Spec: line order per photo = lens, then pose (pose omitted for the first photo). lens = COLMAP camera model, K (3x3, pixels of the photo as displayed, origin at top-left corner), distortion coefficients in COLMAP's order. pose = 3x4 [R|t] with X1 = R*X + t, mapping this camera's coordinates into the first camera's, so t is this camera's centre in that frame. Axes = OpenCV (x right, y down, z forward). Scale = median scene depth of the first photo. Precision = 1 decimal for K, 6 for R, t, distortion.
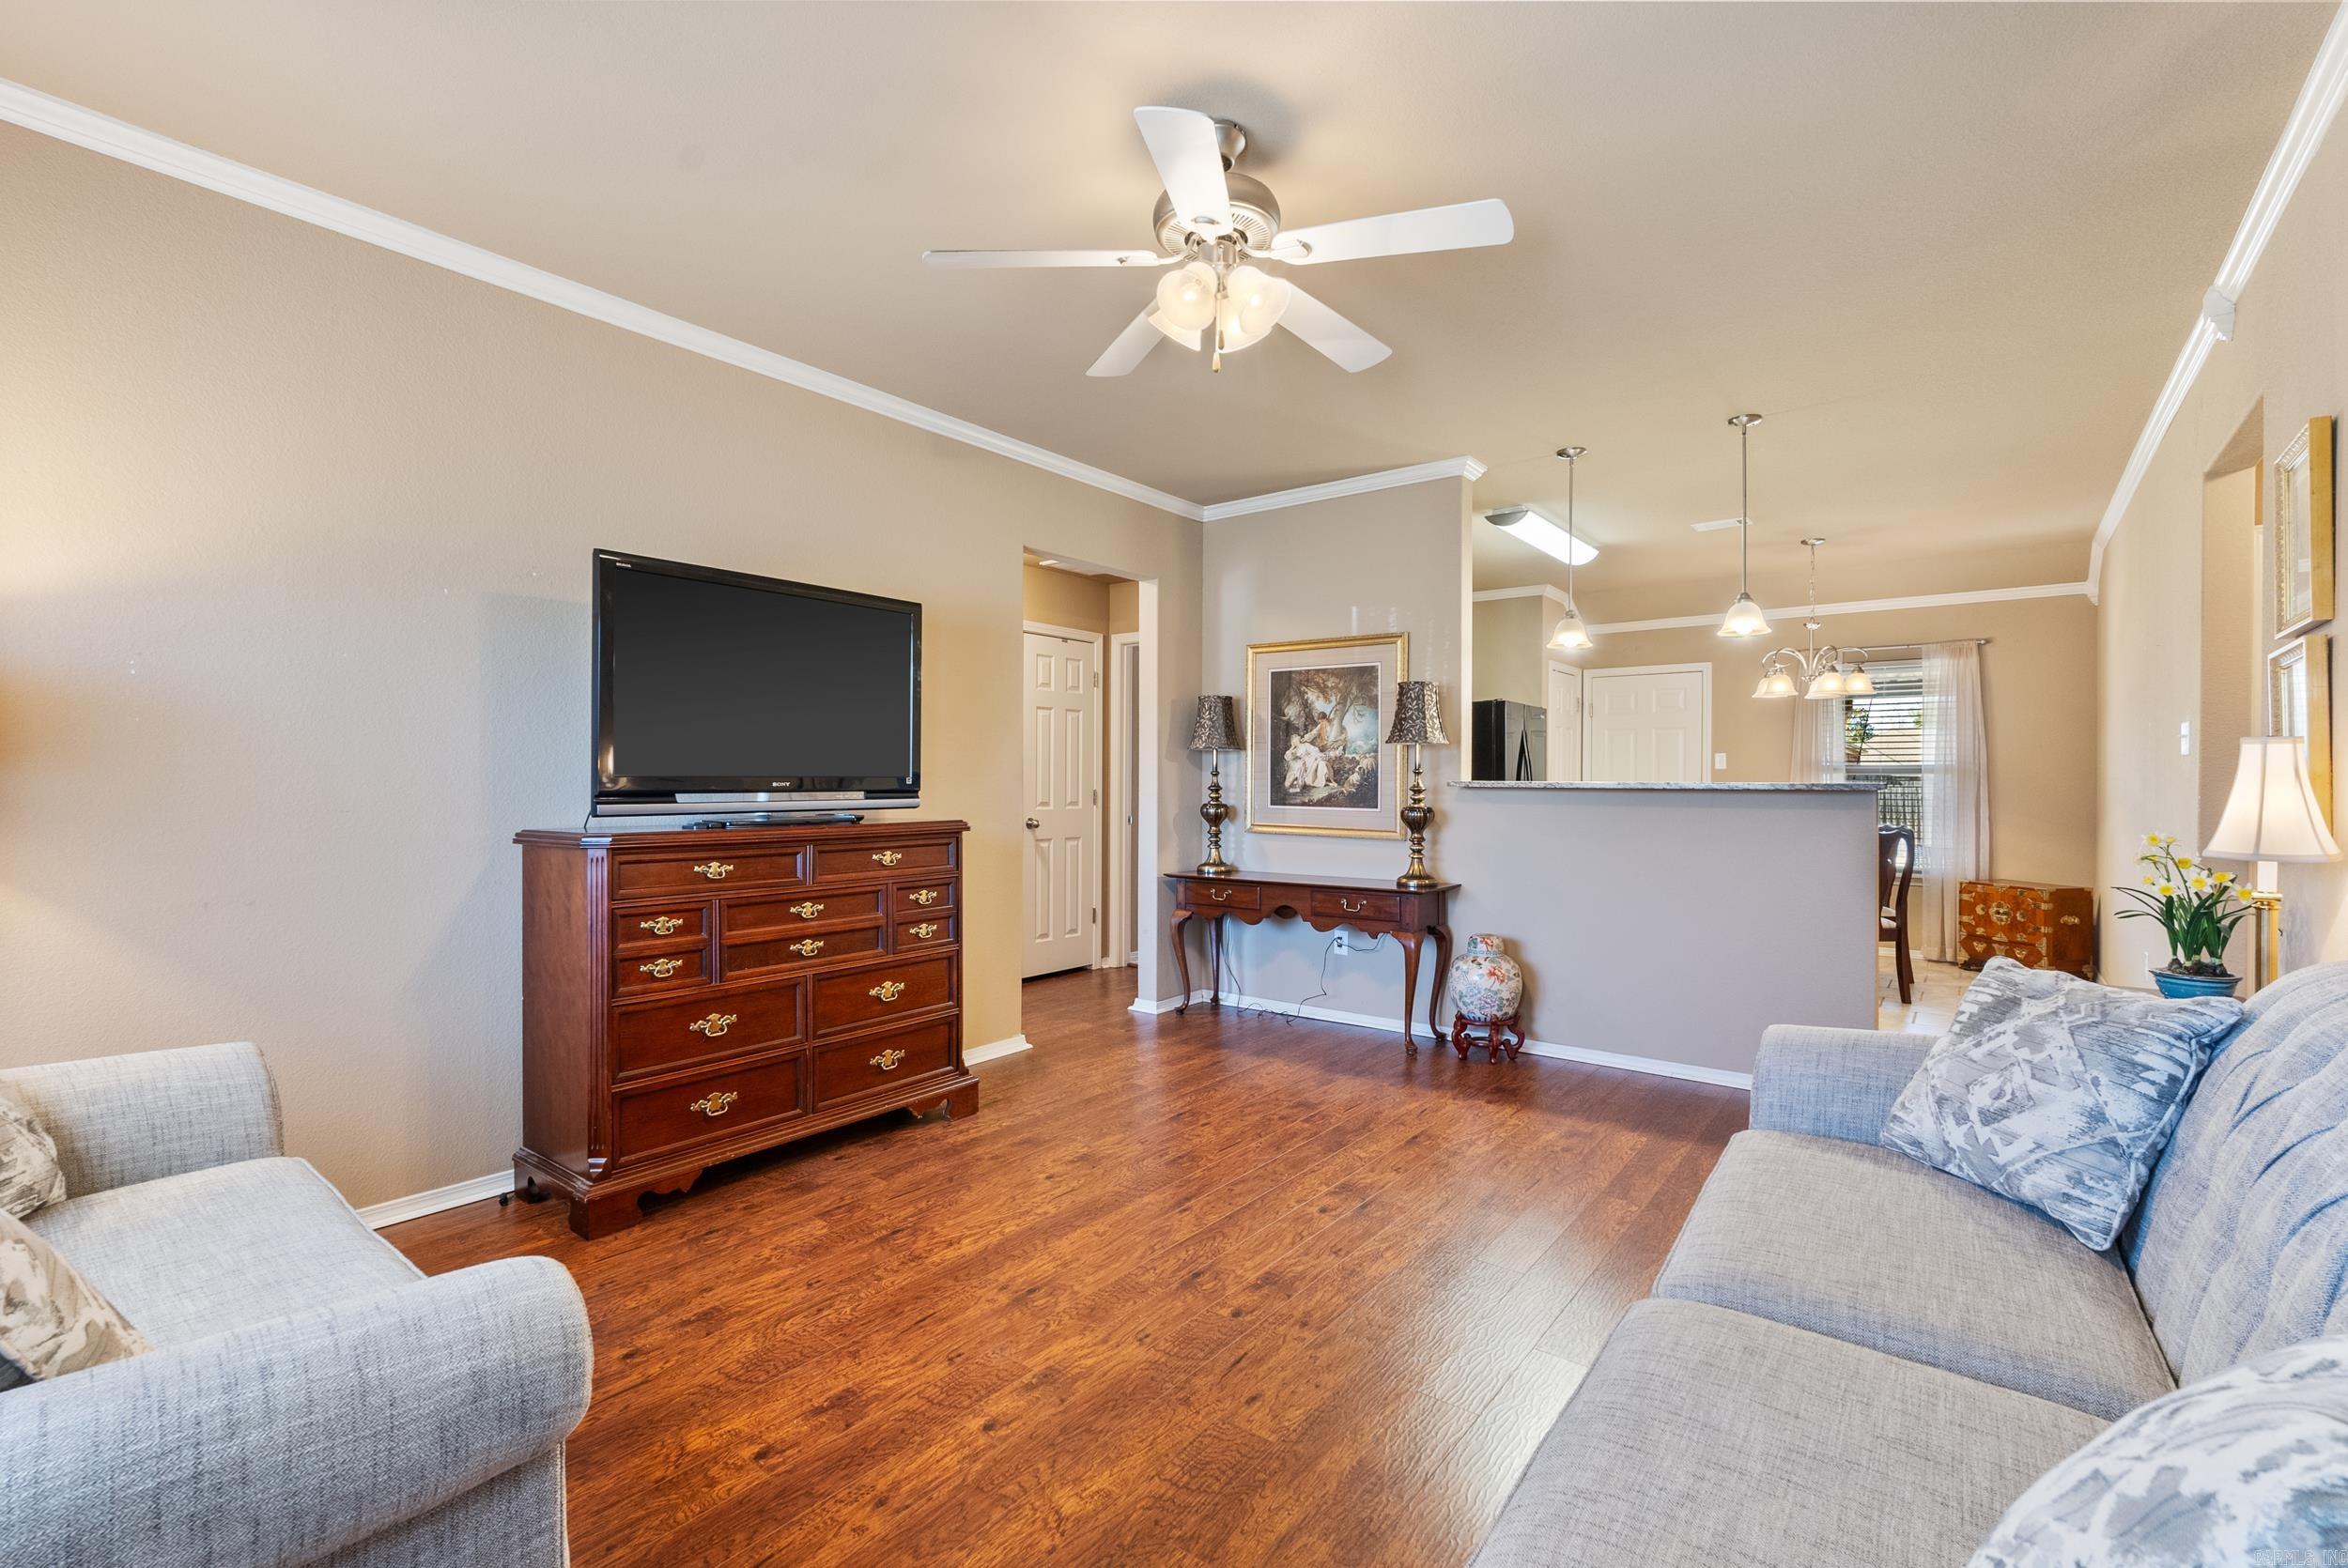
lens RADIAL K [[1035.6, 0, 1180.1], [0, 1035.6, 786.6], [0, 0, 1]] dist [-0.005293, 0.000015]
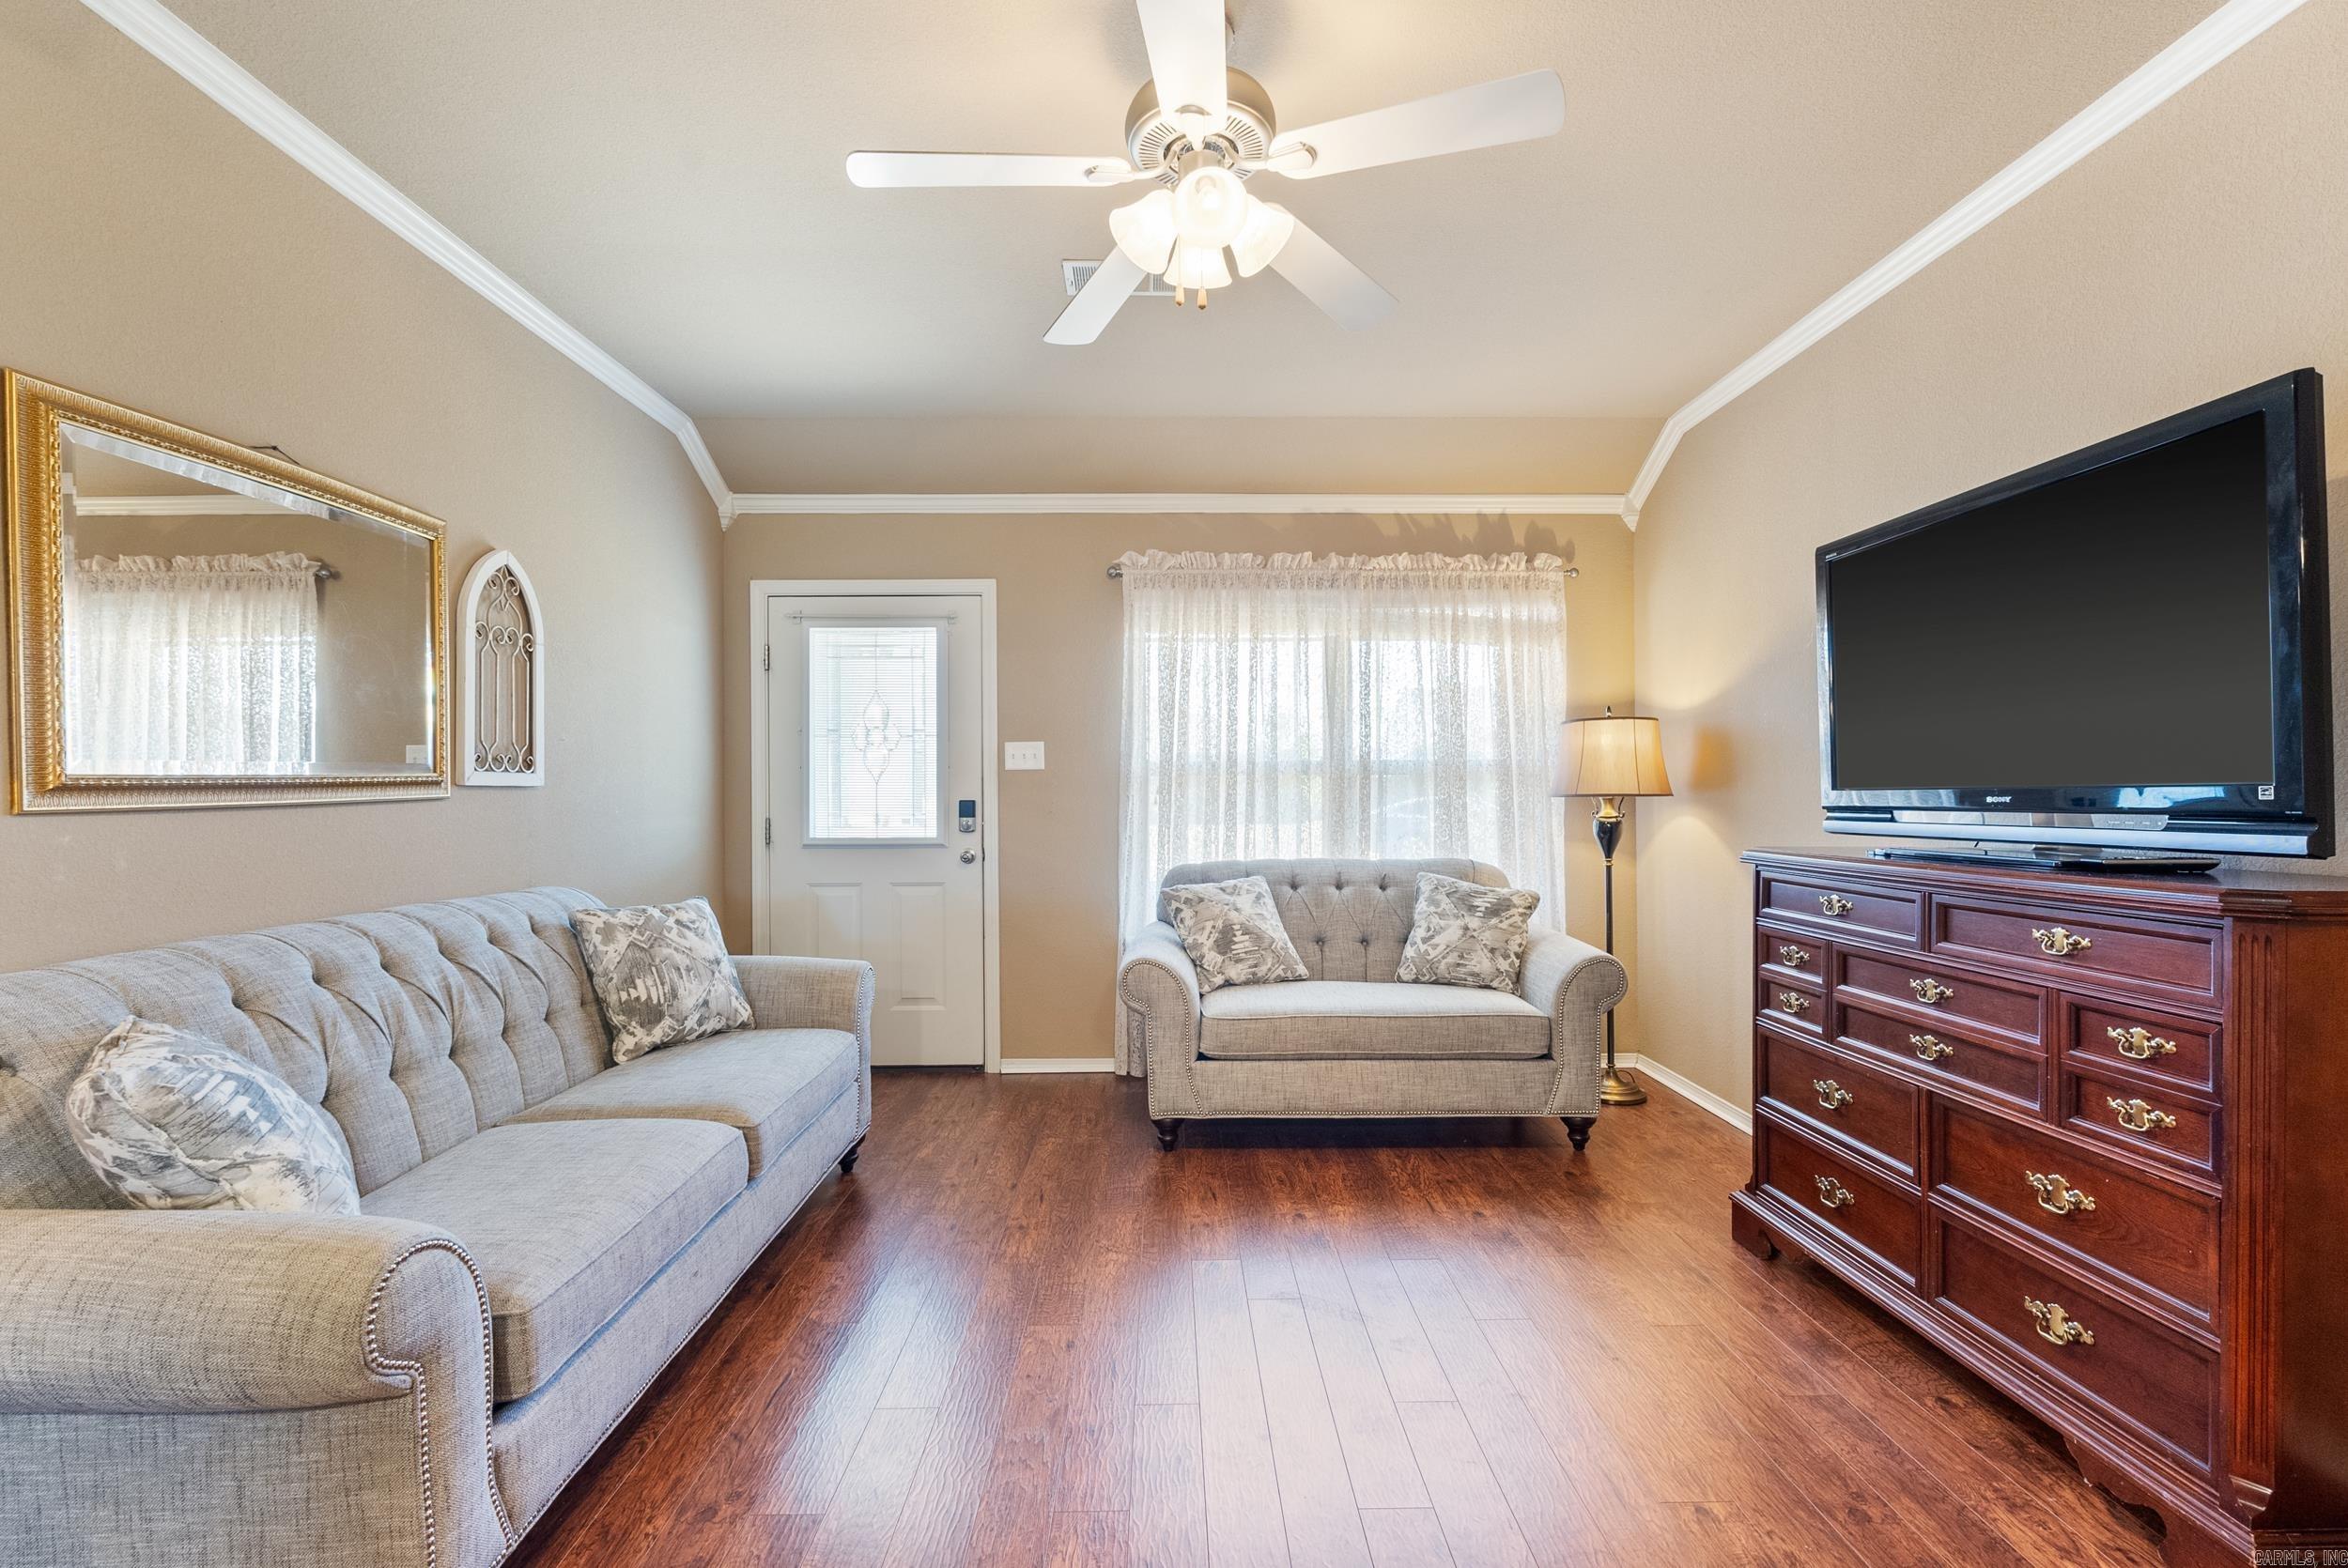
lens RADIAL K [[1035.6, 0, 1180.1], [0, 1035.6, 786.6], [0, 0, 1]] dist [-0.005293, 0.000015]
pose [[-0.781897, -0.003821, -0.623396, 0.290490], [-0.000615, 0.999985, -0.005358, -0.004598], [0.623408, -0.003806, -0.781888, 0.833838]]
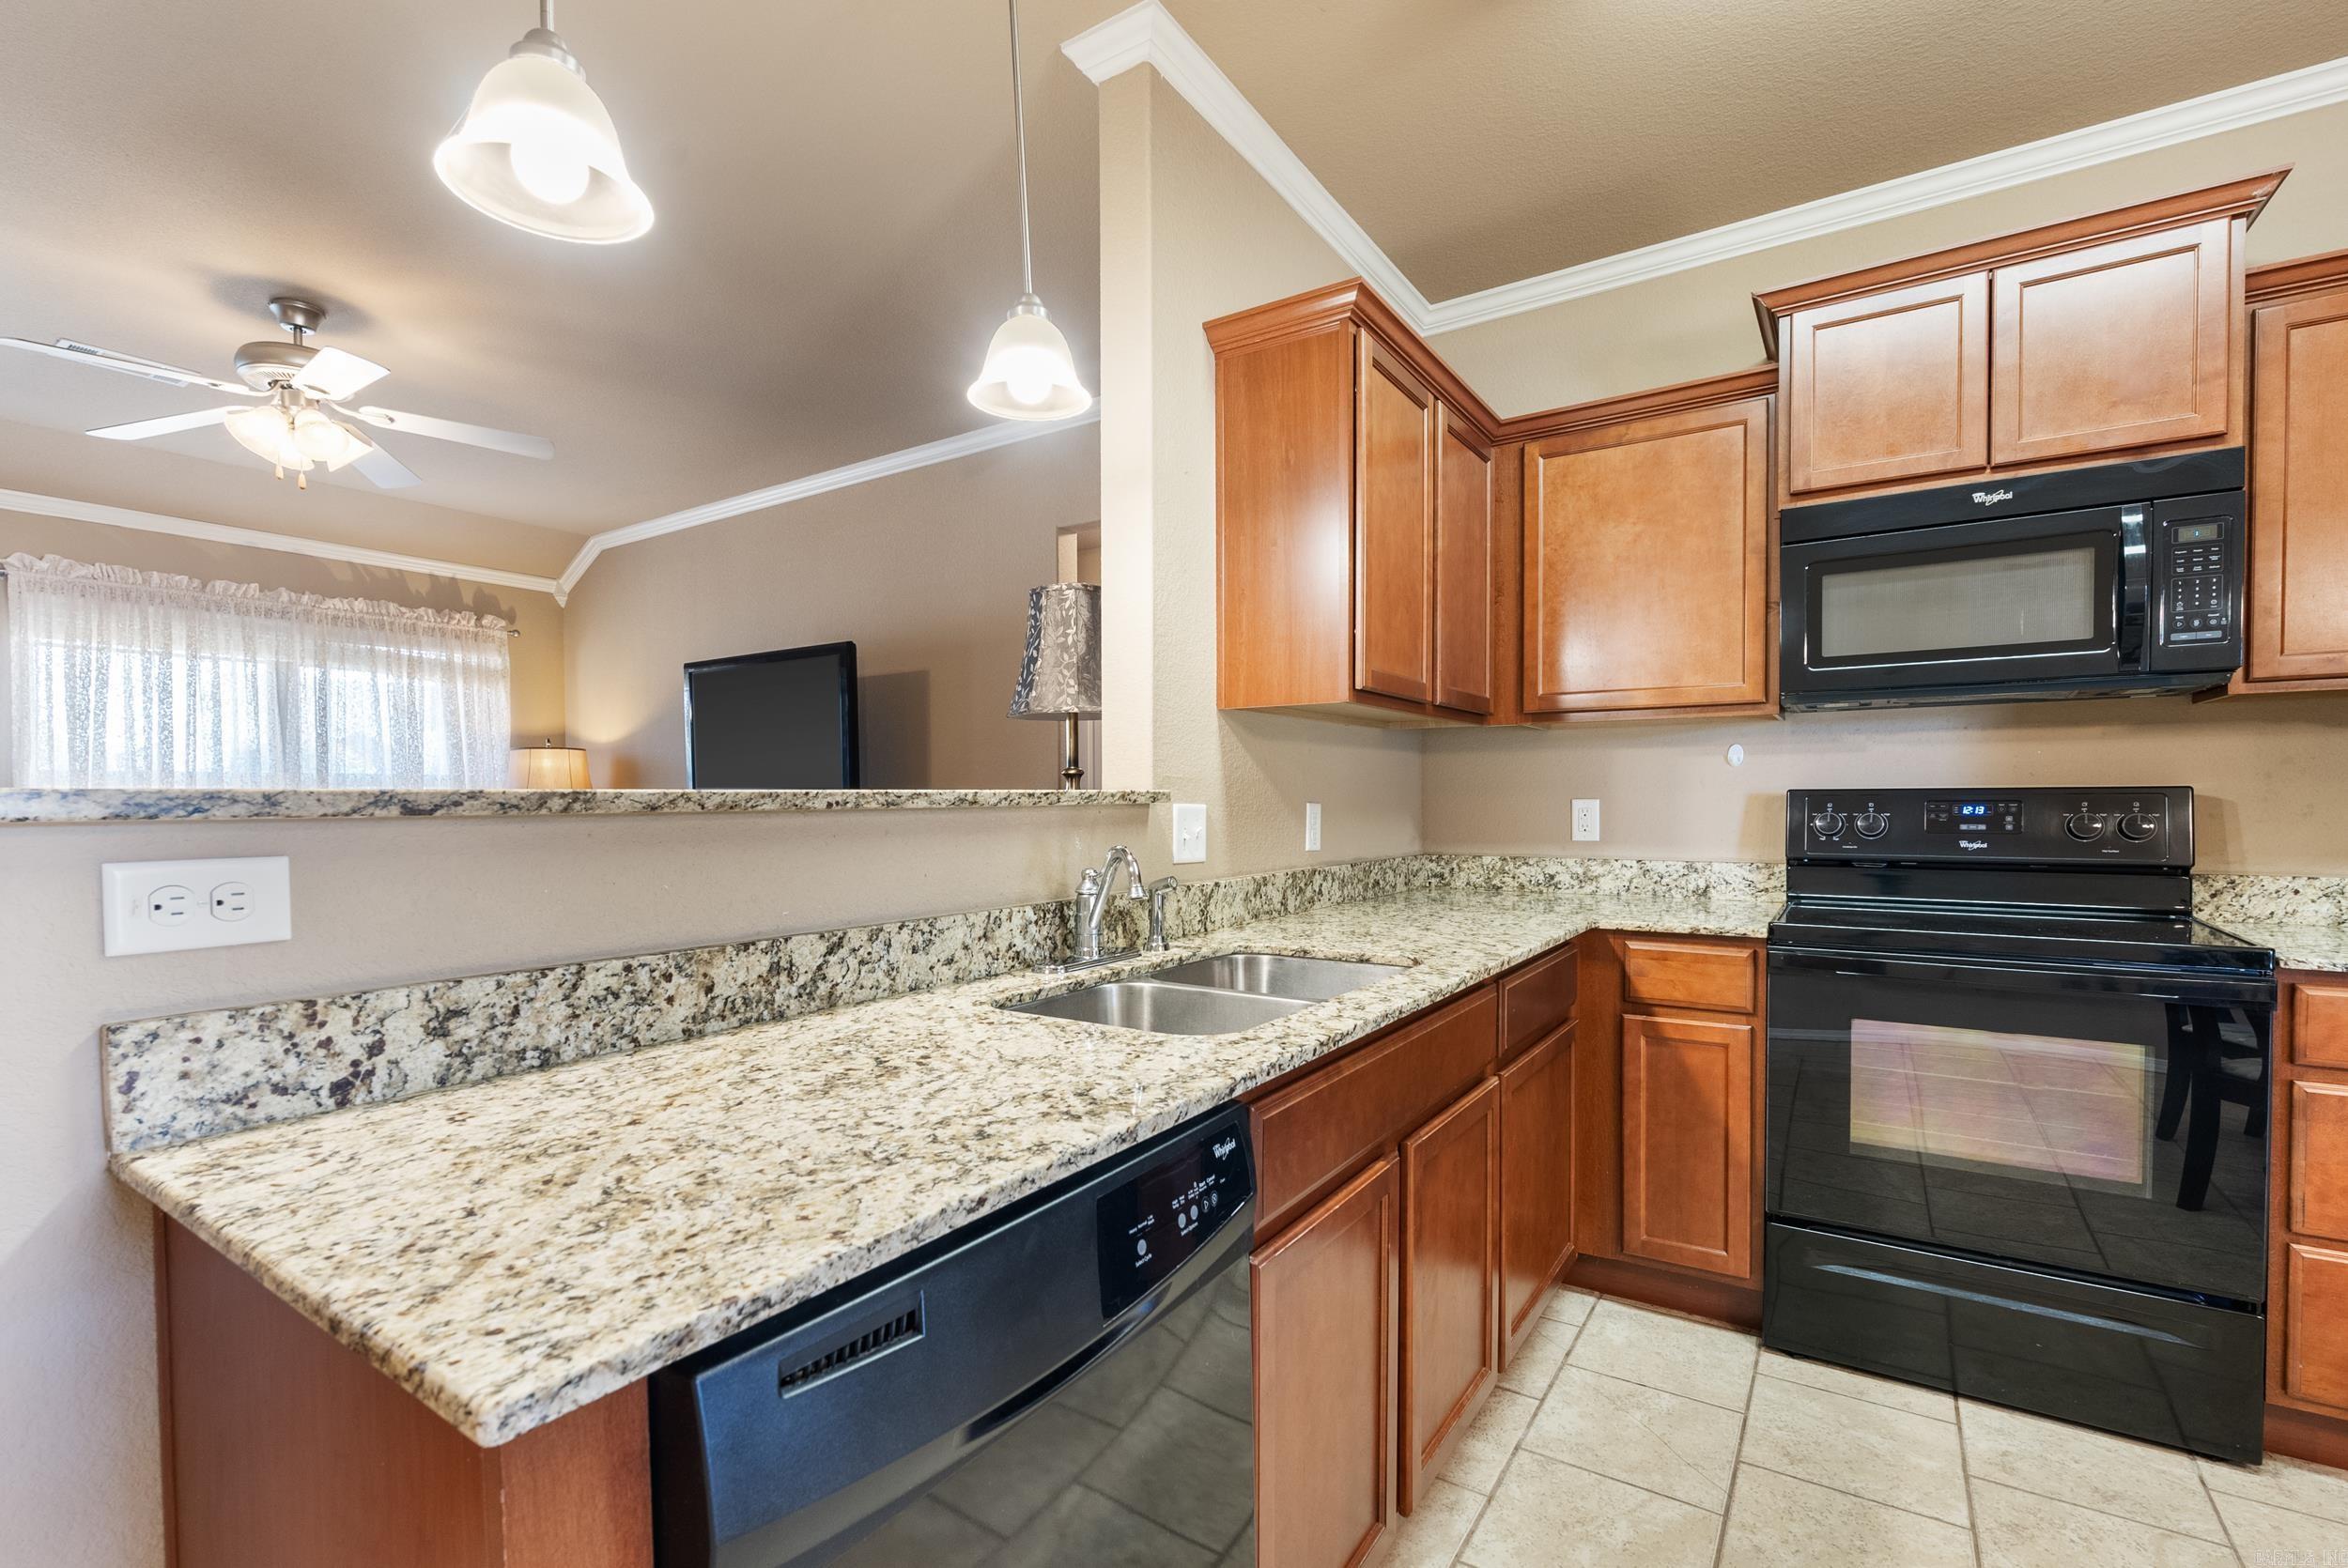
lens RADIAL K [[1046.8, 0, 1178.4], [0, 1046.8, 821.3], [0, 0, 1]] dist [-0.005410, -0.000167]
pose [[0.073431, 0.017173, -0.997152, 0.732805], [0.002573, 0.999845, 0.017408, -0.000306], [0.997297, -0.003844, 0.073375, 1.019383]]
